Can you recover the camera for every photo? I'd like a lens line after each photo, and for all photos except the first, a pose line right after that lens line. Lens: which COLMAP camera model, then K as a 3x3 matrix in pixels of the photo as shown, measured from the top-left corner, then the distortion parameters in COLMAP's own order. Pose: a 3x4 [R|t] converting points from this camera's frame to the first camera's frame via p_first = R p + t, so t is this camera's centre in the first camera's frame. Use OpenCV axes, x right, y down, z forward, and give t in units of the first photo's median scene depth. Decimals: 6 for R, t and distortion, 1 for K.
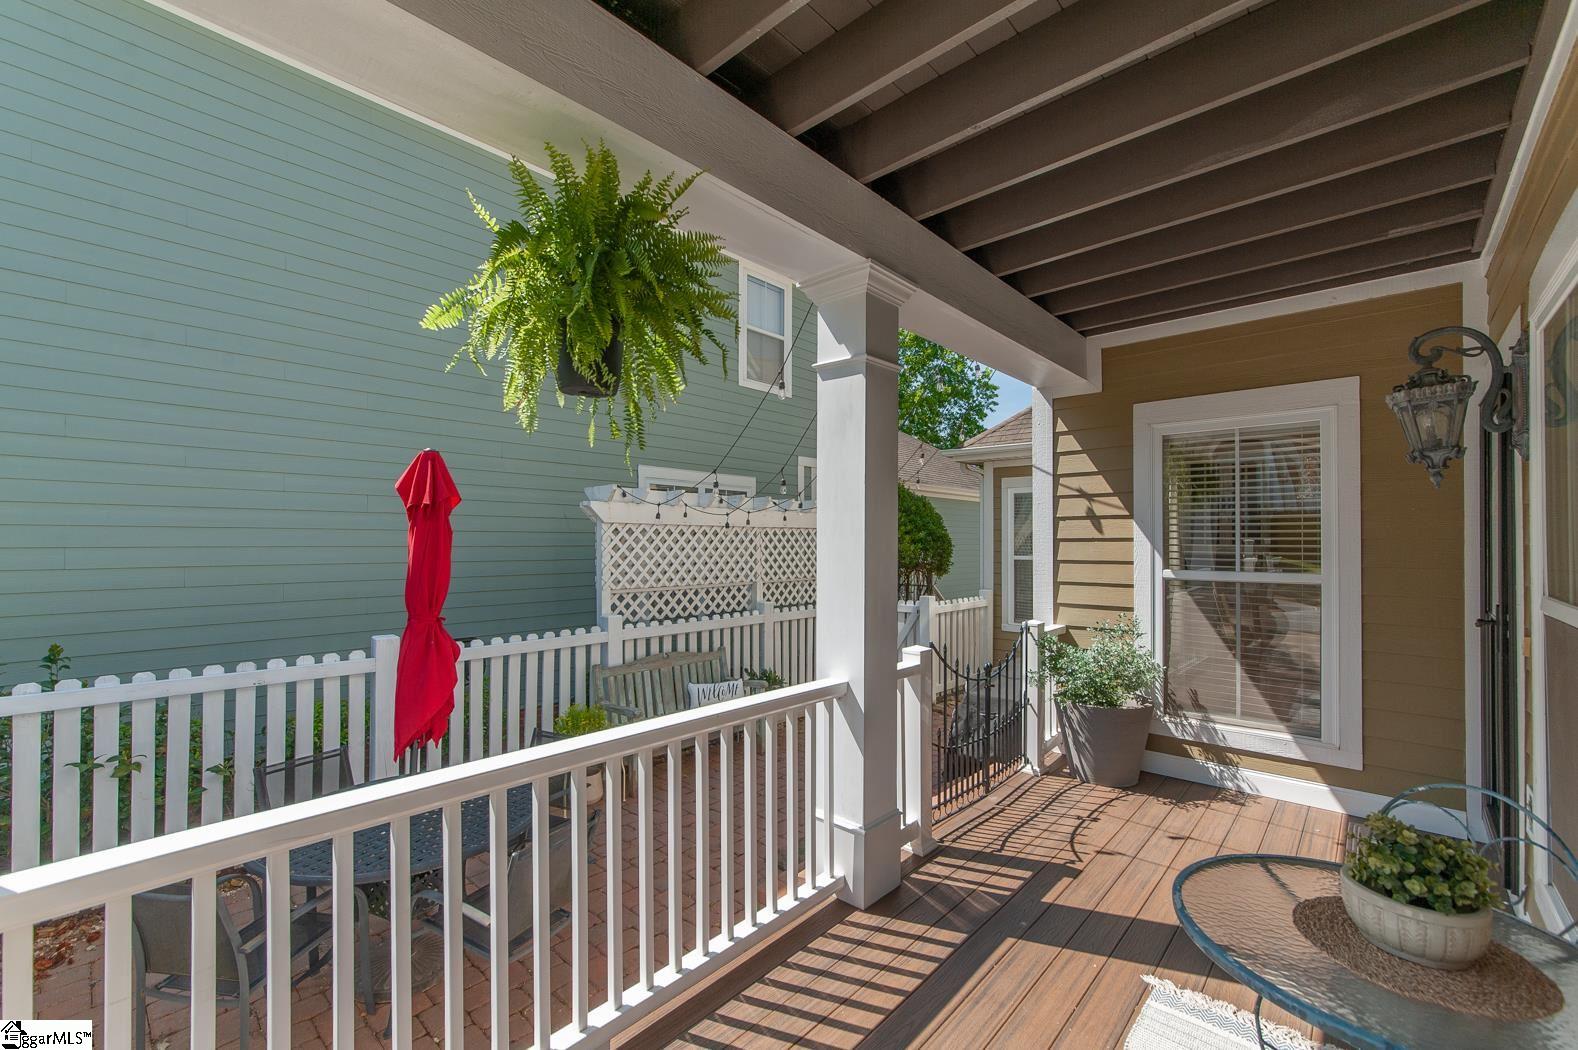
lens RADIAL K [[665.5, 0, 787.9], [0, 665.5, 538.5], [0, 0, 1]] dist [0.001186, 0.000021]
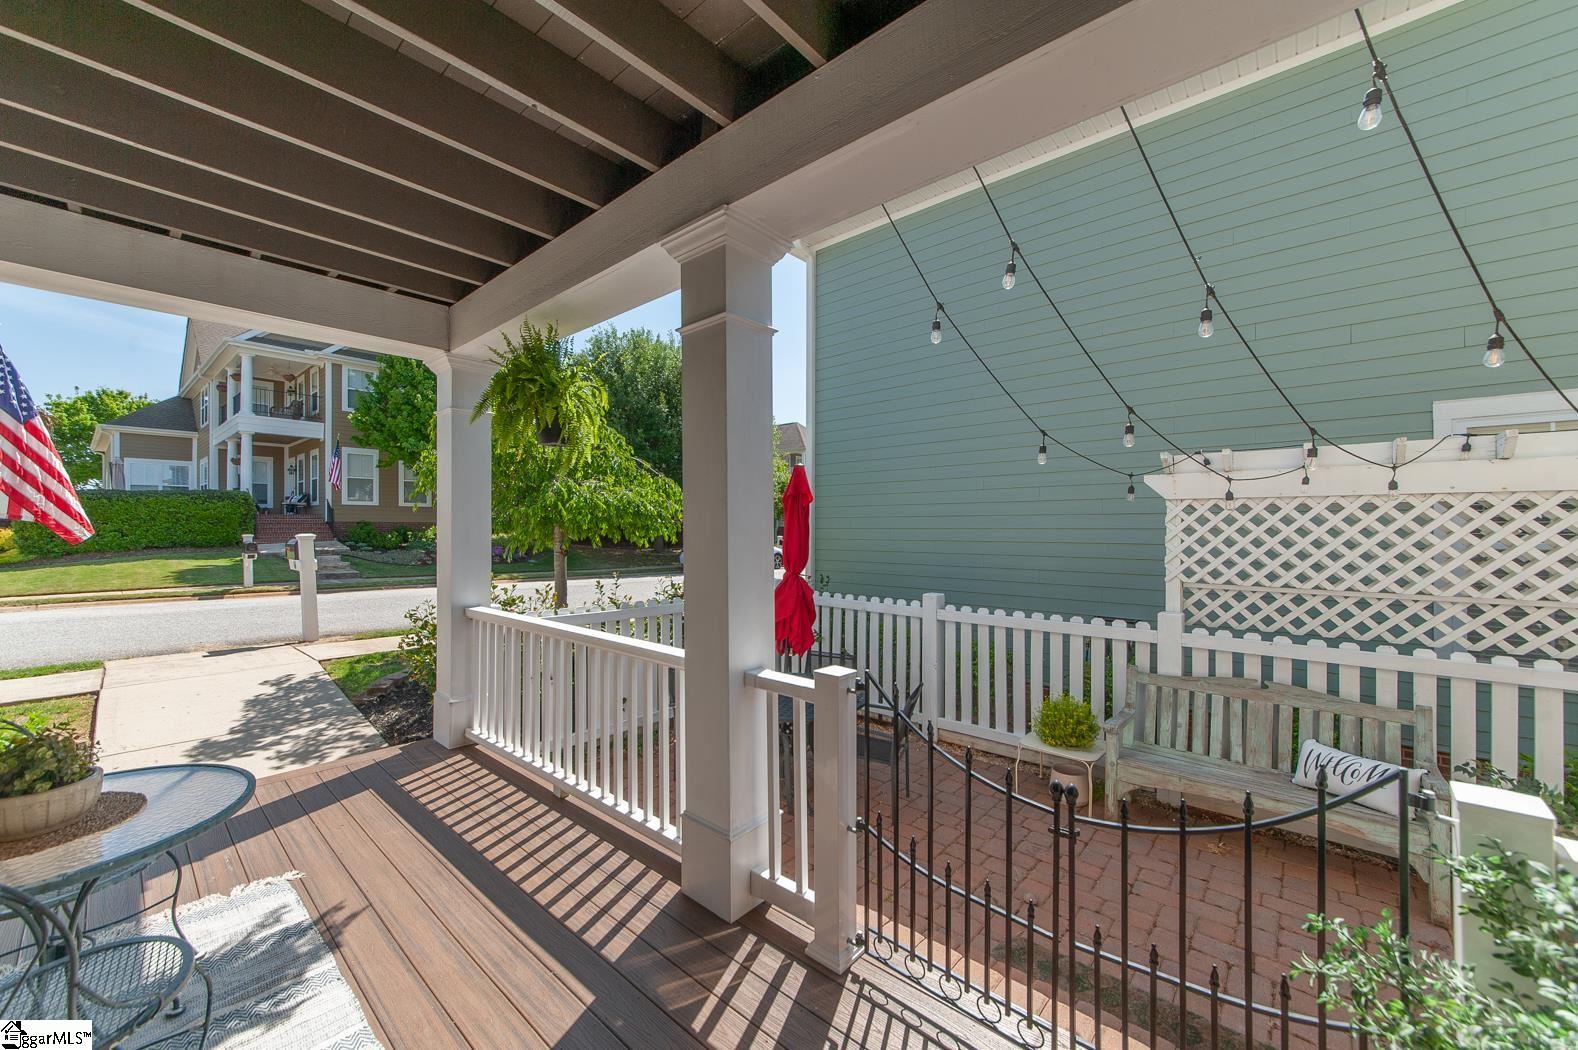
lens RADIAL K [[583.3, 0, 779.2], [0, 583.3, 528.9], [0, 0, 1]] dist [-0.000843, -0.000060]
pose [[0.019665, 0.002375, -0.999804, 0.451367], [0.007602, 0.999968, 0.002525, 0.007294], [0.999778, -0.007650, 0.019646, 0.519955]]
